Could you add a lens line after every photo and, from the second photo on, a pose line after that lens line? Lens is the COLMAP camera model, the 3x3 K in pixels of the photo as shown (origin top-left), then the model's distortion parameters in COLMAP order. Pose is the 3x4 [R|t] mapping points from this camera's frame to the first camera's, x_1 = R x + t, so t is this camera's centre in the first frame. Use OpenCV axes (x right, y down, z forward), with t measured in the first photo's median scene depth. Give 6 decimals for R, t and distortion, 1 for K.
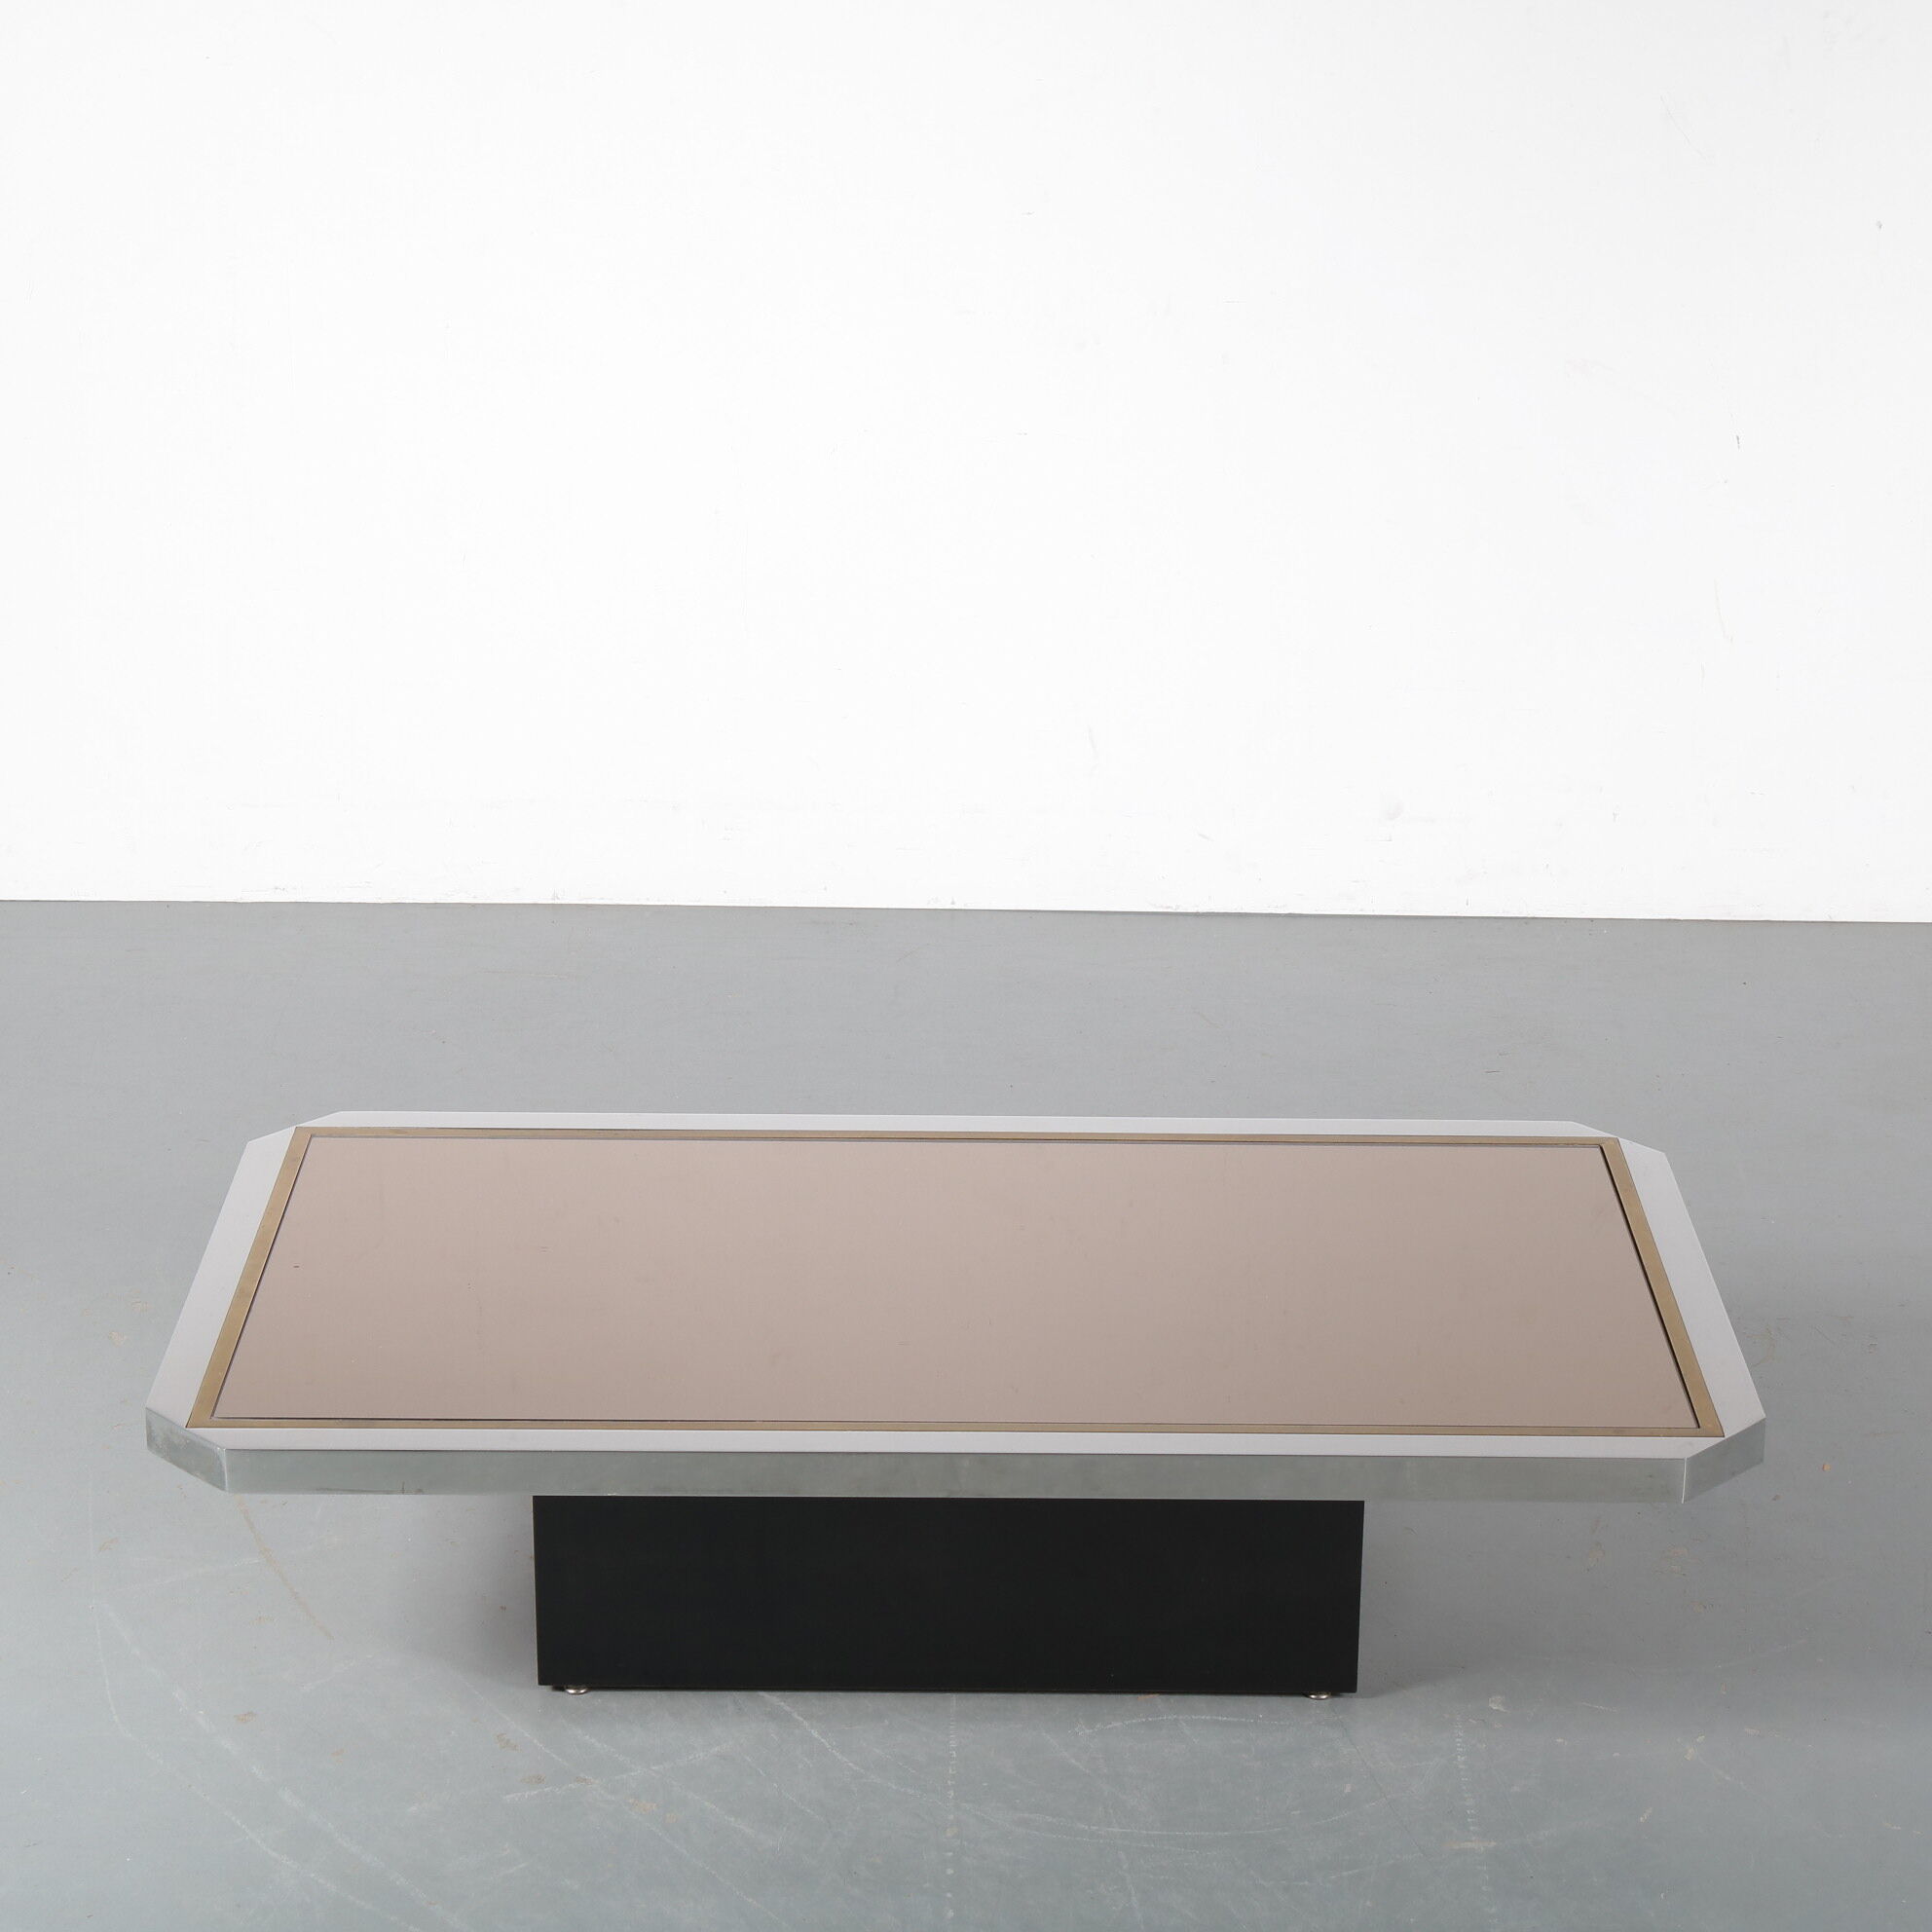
lens RADIAL K [[4403.0, 0, 966.0], [0, 4403.0, 966.0], [0, 0, 1]] dist [-0.027264, 0.109329]
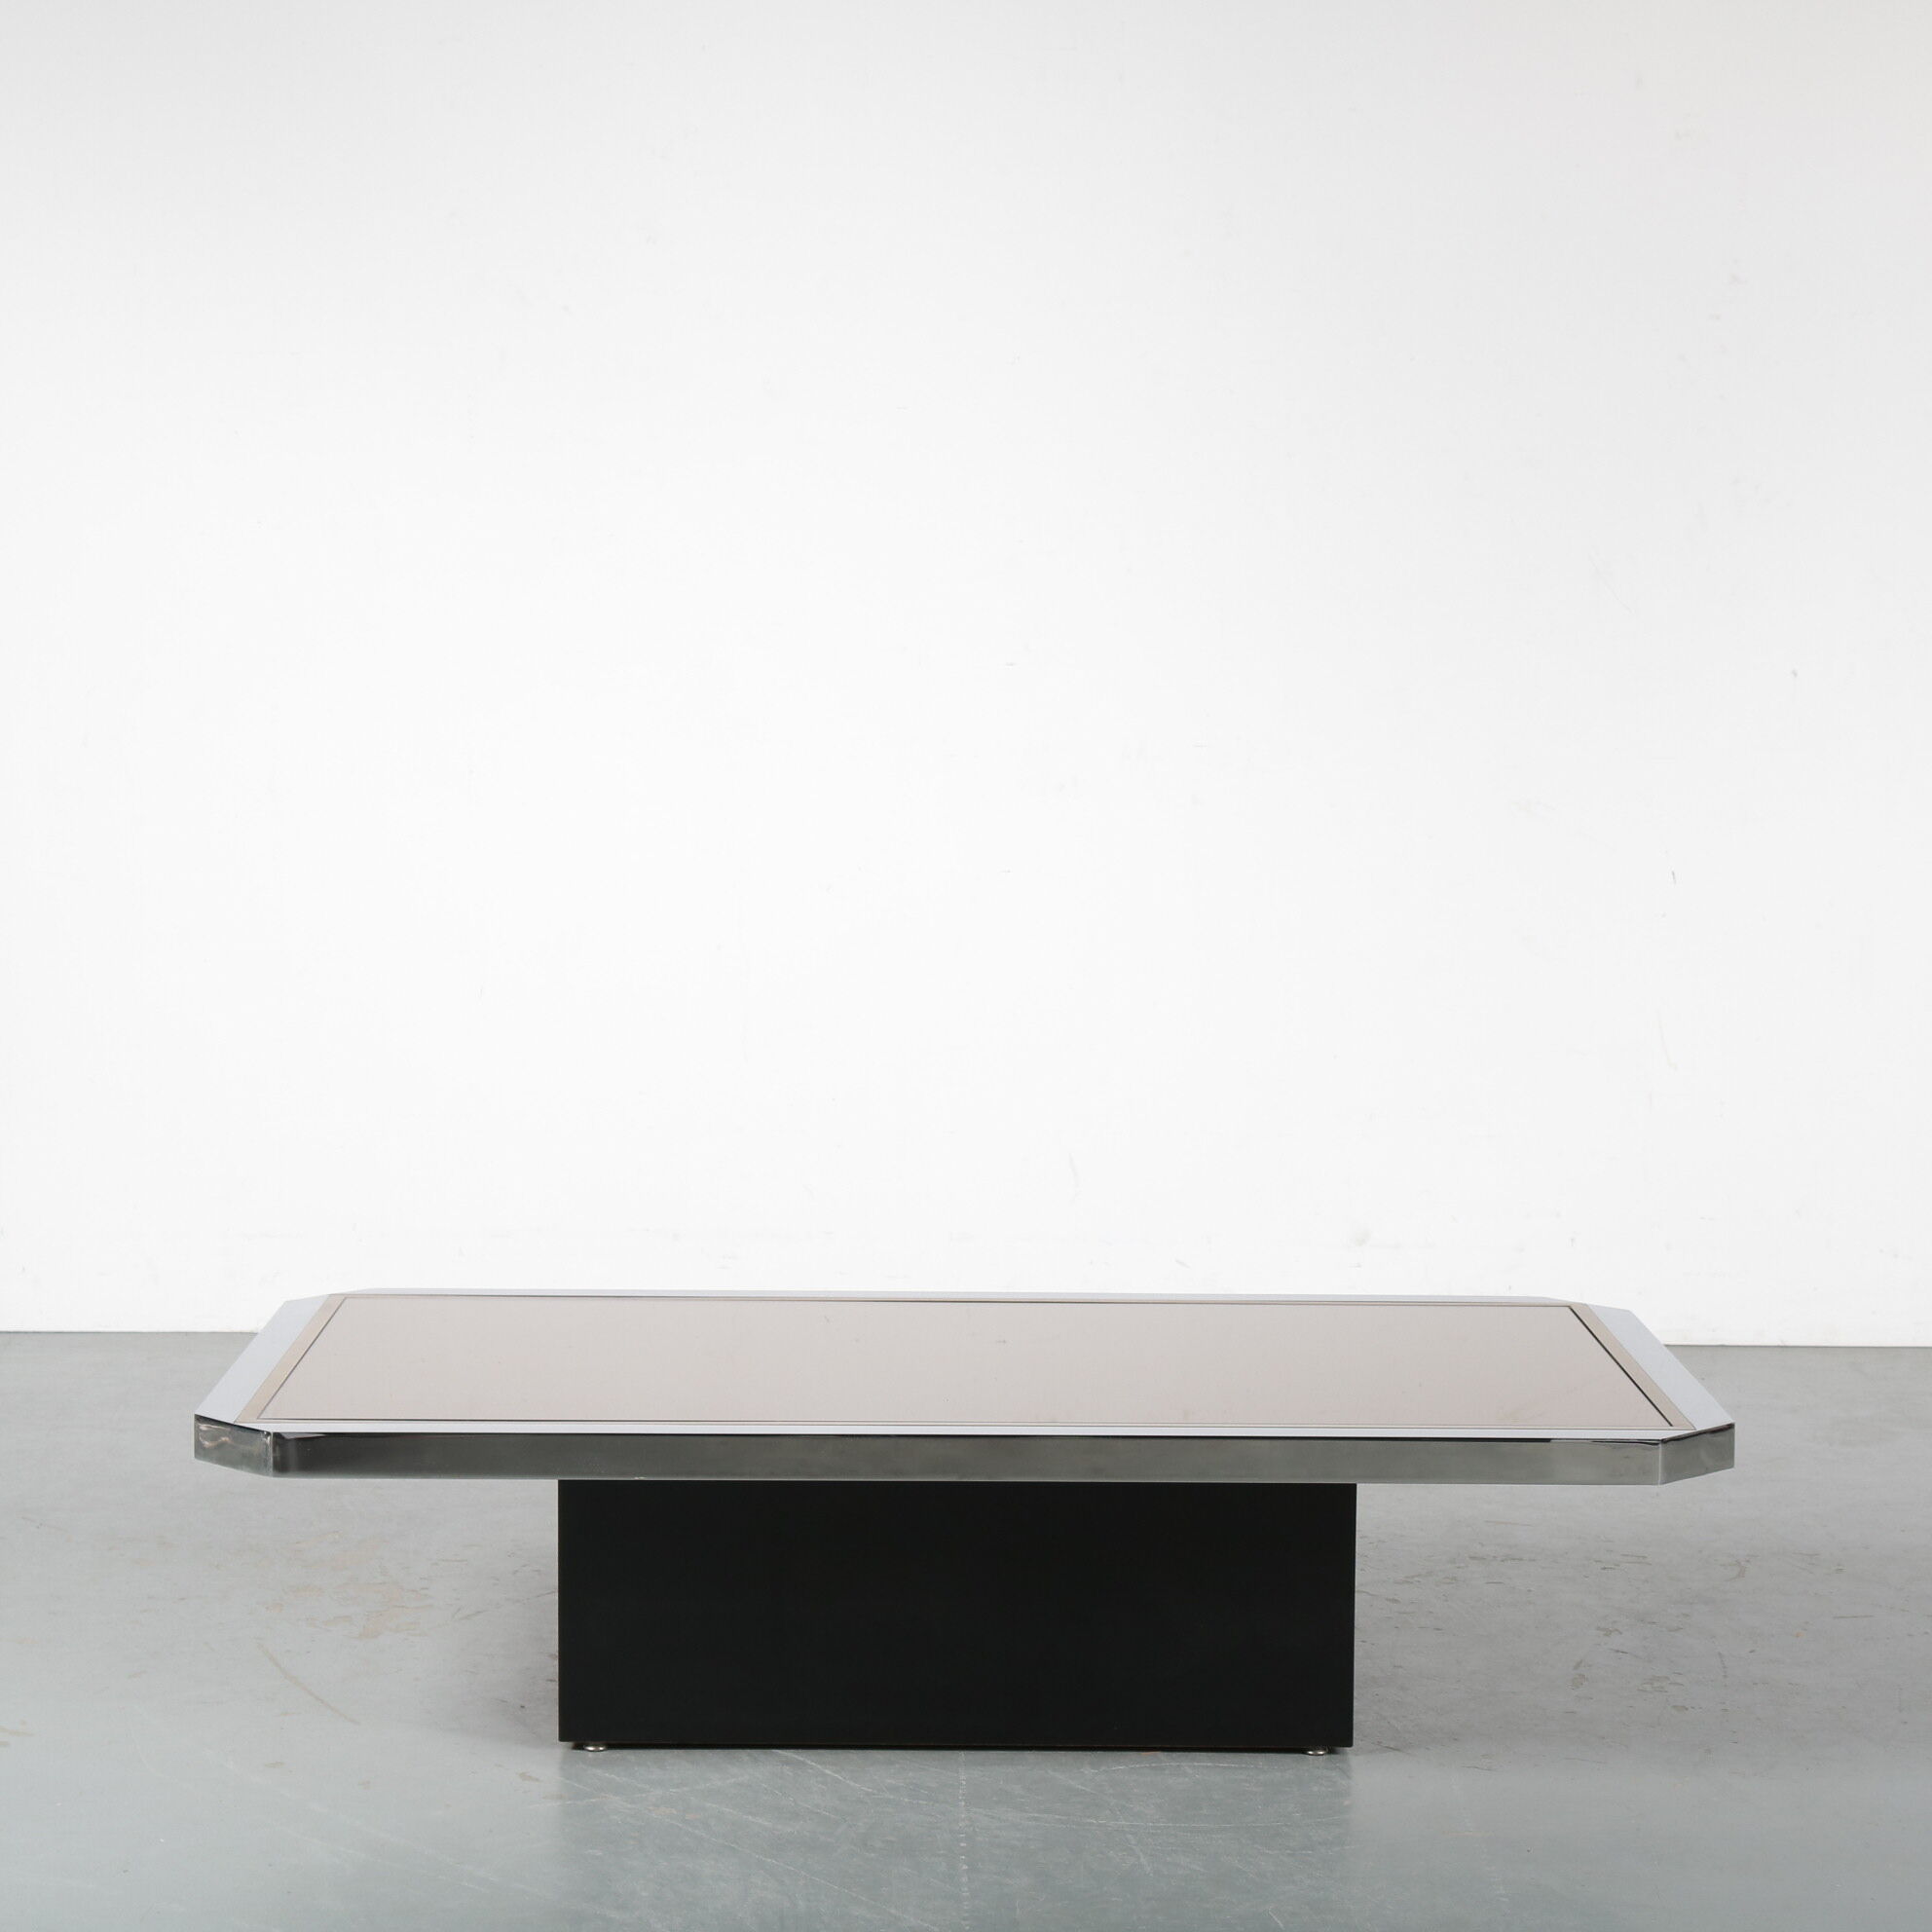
lens RADIAL K [[4403.0, 0, 966.0], [0, 4403.0, 966.0], [0, 0, 1]] dist [-0.027264, 0.109329]
pose [[0.999931, -0.000226, 0.011720, -0.014426], [0.003203, 0.967032, -0.254635, 0.259501], [-0.011276, 0.254655, 0.966966, -0.044714]]
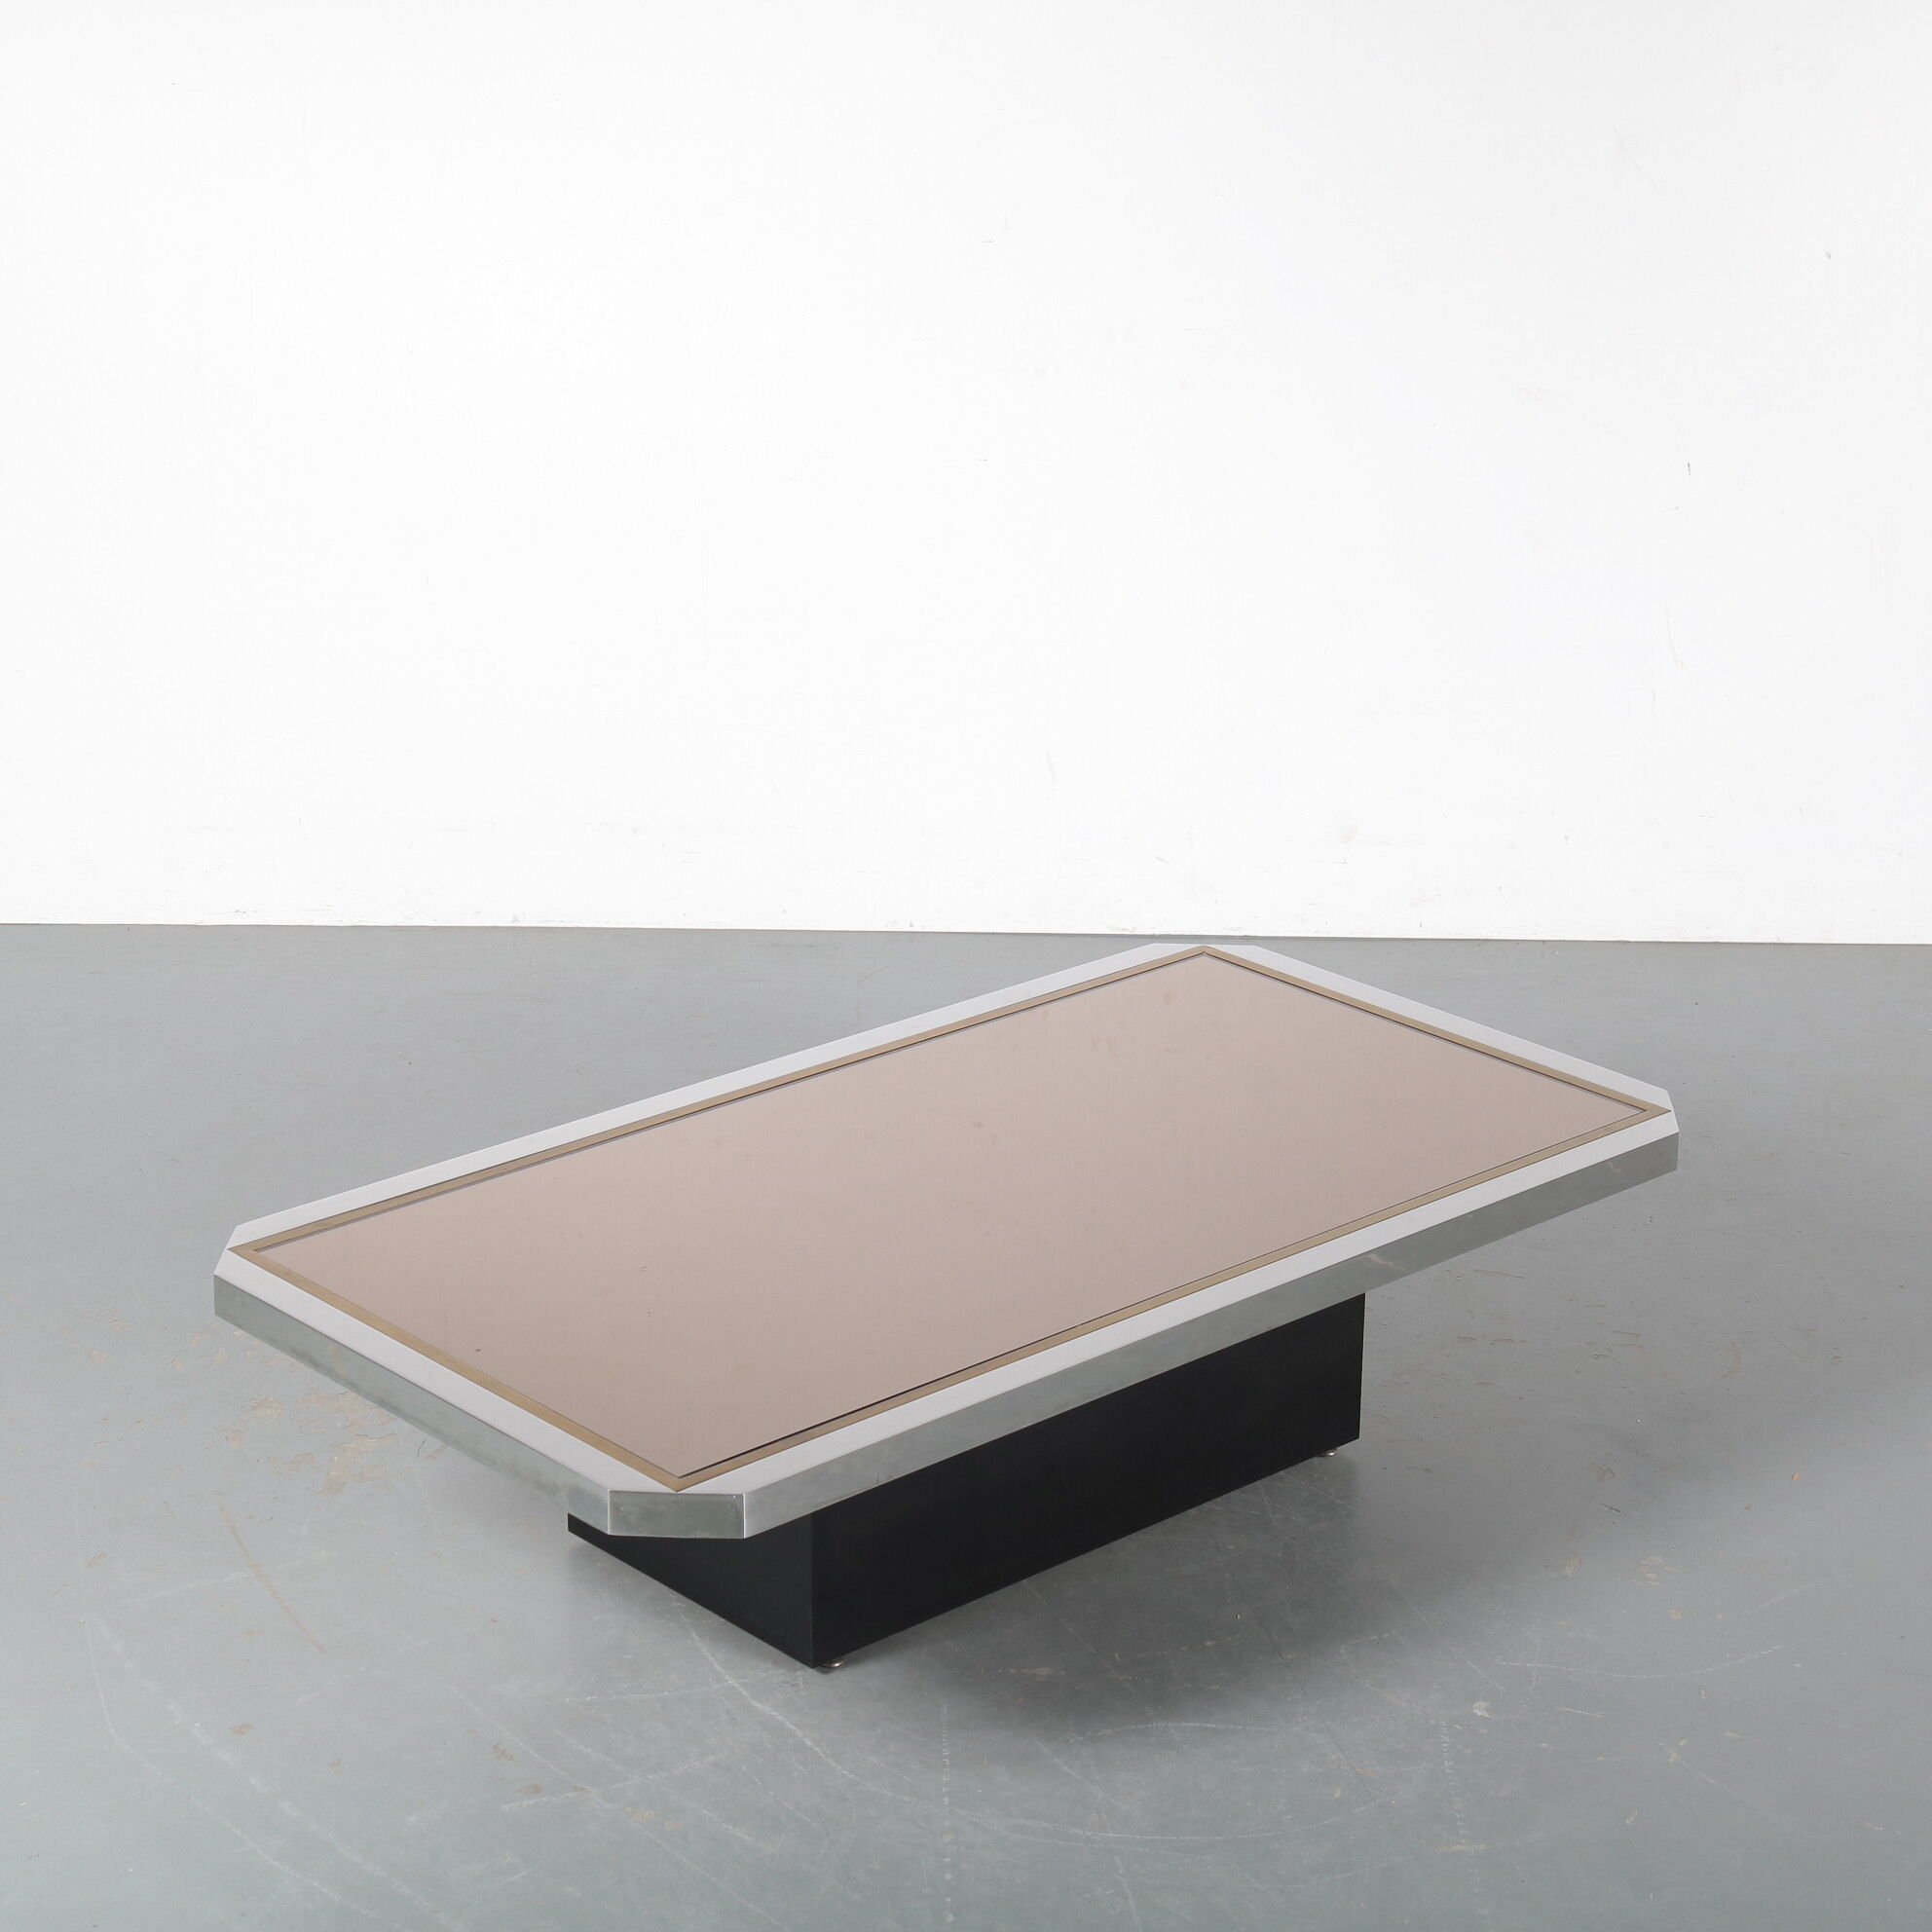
lens RADIAL K [[4403.0, 0, 966.0], [0, 4403.0, 966.0], [0, 0, 1]] dist [-0.027264, 0.109329]
pose [[0.999708, -0.001115, 0.024150, -0.022871], [0.001307, 0.999968, -0.007936, 0.004584], [-0.024140, 0.007965, 0.999677, -0.011106]]
